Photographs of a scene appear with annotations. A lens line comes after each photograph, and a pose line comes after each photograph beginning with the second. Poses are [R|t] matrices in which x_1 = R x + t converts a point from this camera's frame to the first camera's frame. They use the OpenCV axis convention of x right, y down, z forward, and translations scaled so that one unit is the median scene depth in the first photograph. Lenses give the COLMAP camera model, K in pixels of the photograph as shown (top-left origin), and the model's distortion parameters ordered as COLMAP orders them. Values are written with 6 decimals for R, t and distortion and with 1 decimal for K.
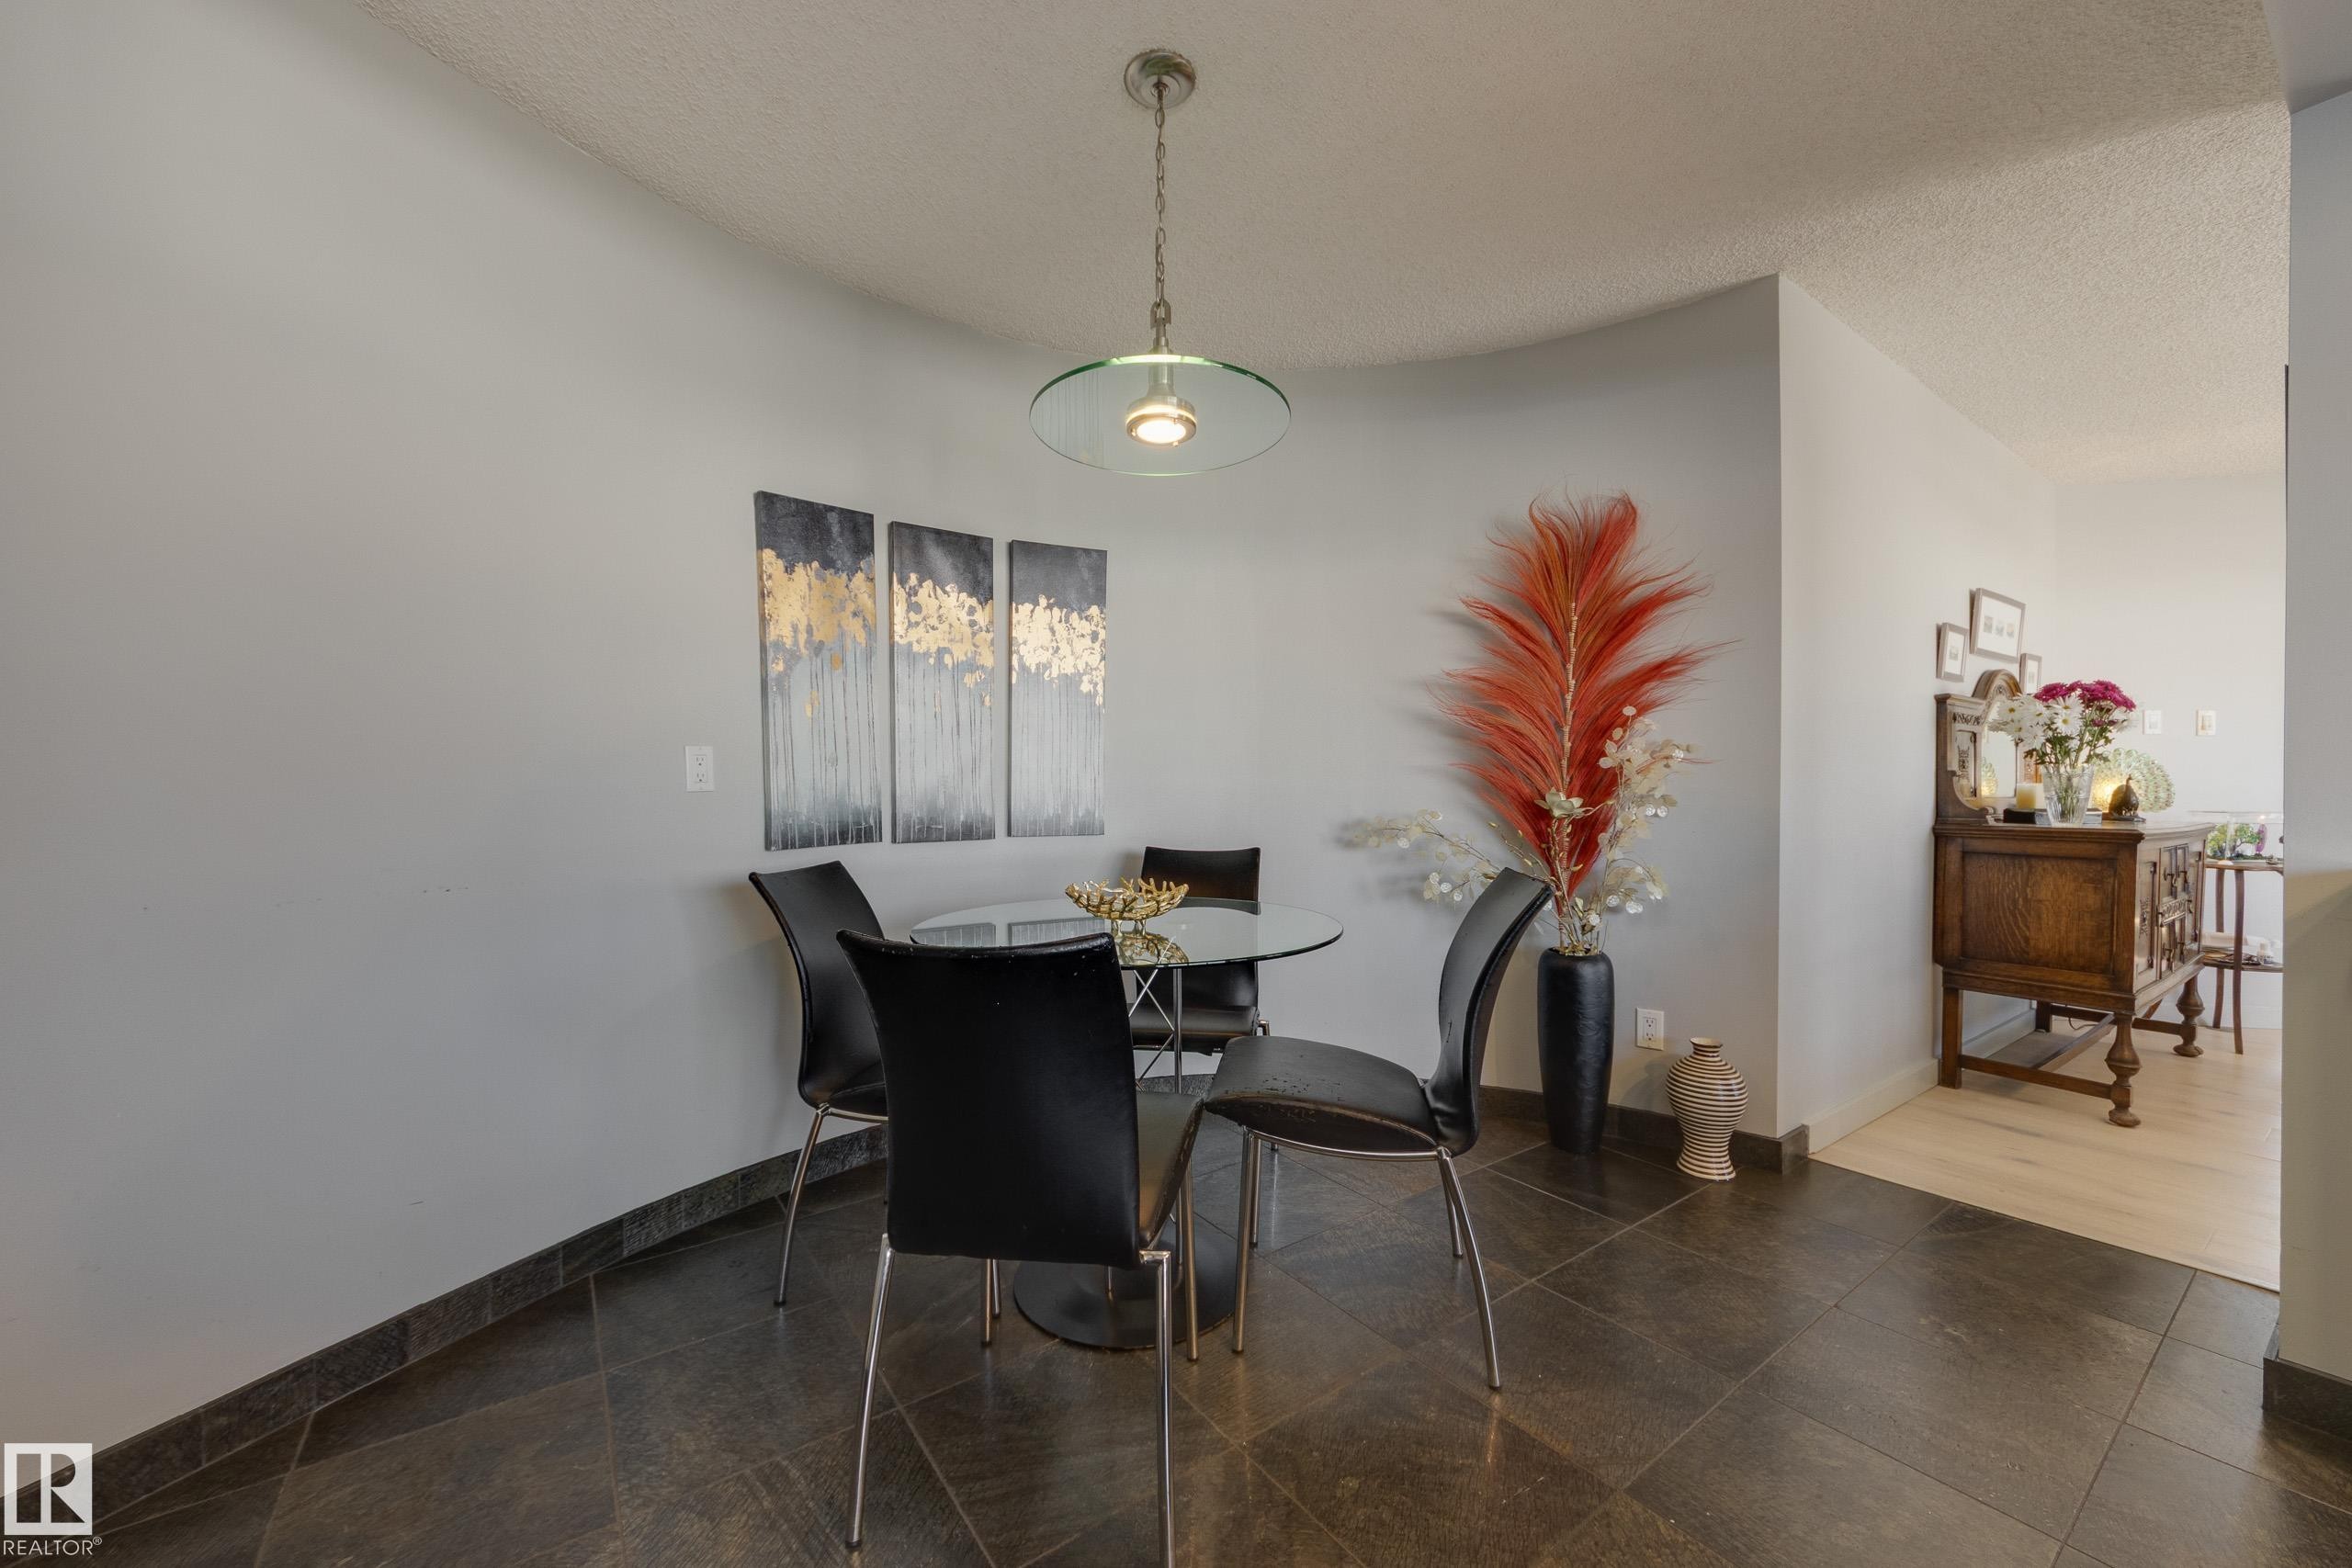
lens RADIAL K [[879.6, 0, 1178.2], [0, 879.6, 796.2], [0, 0, 1]] dist [0.016901, -0.010564]
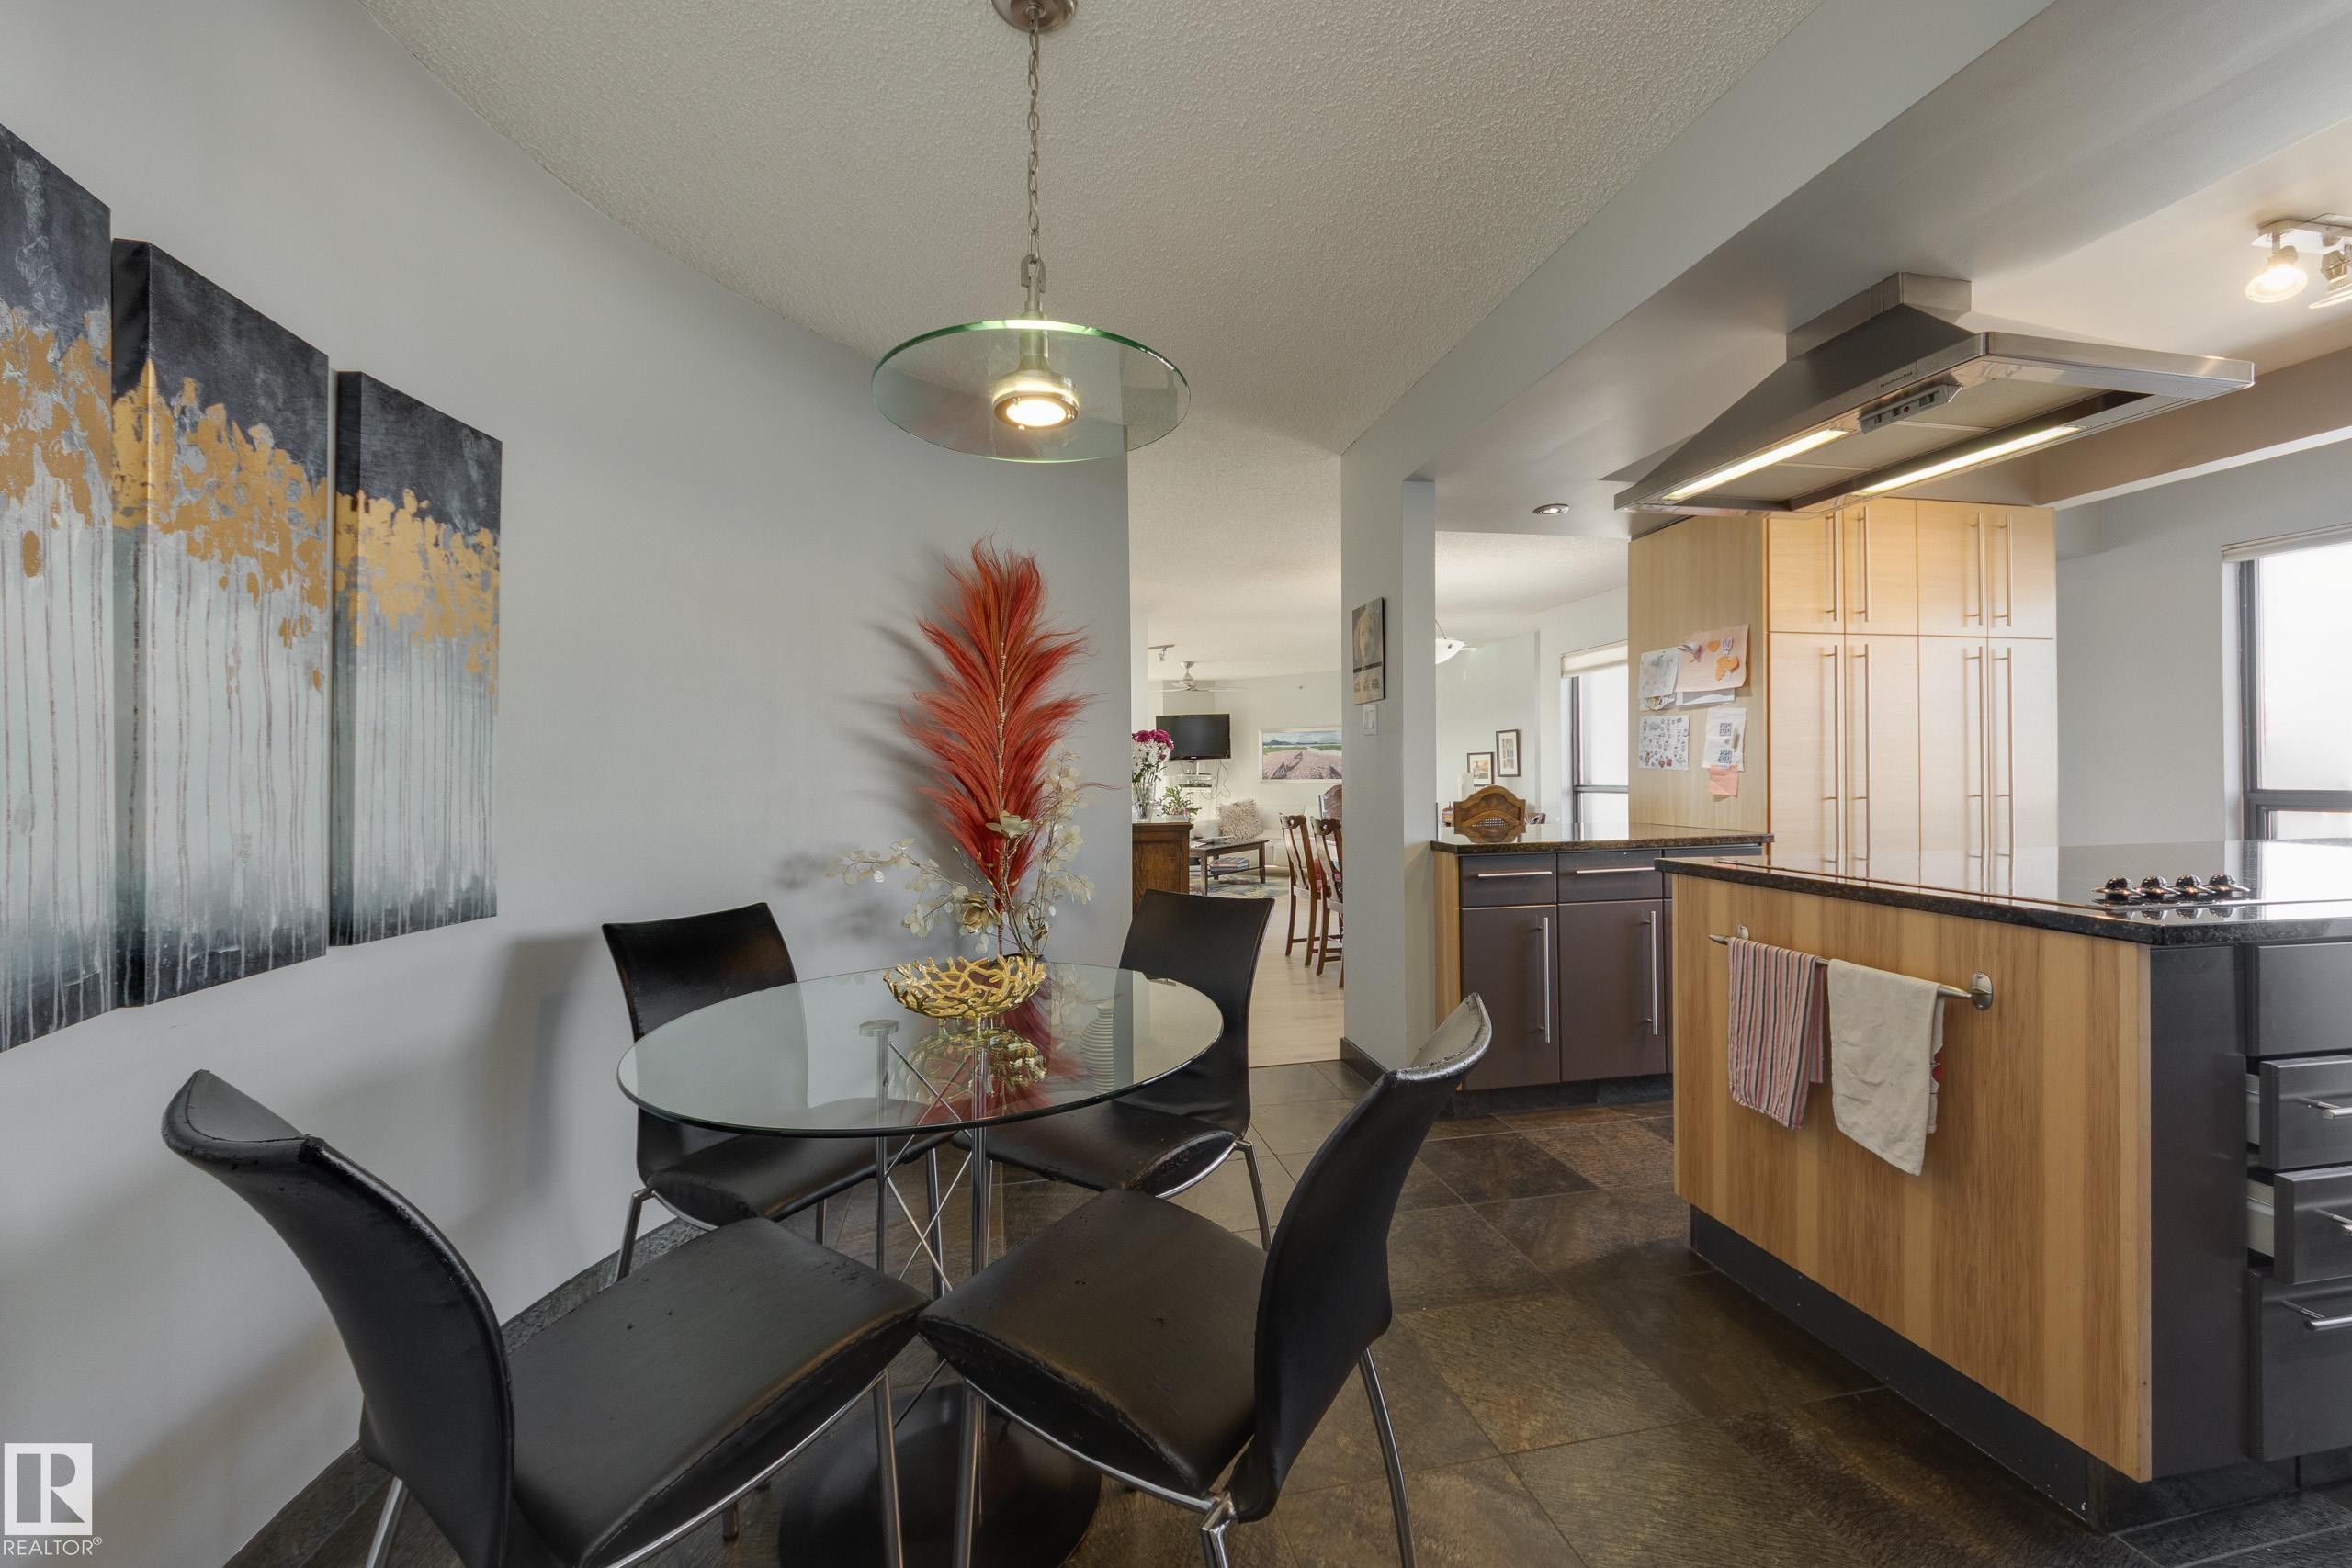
lens RADIAL K [[896.0, 0, 1178.3], [0, 896.0, 773.4], [0, 0, 1]] dist [-0.001806, -0.000277]
pose [[0.397436, 0.000761, 0.917630, -0.490179], [0.015142, 0.999858, -0.007388, -0.043743], [-0.917505, 0.016831, 0.397368, 0.360261]]
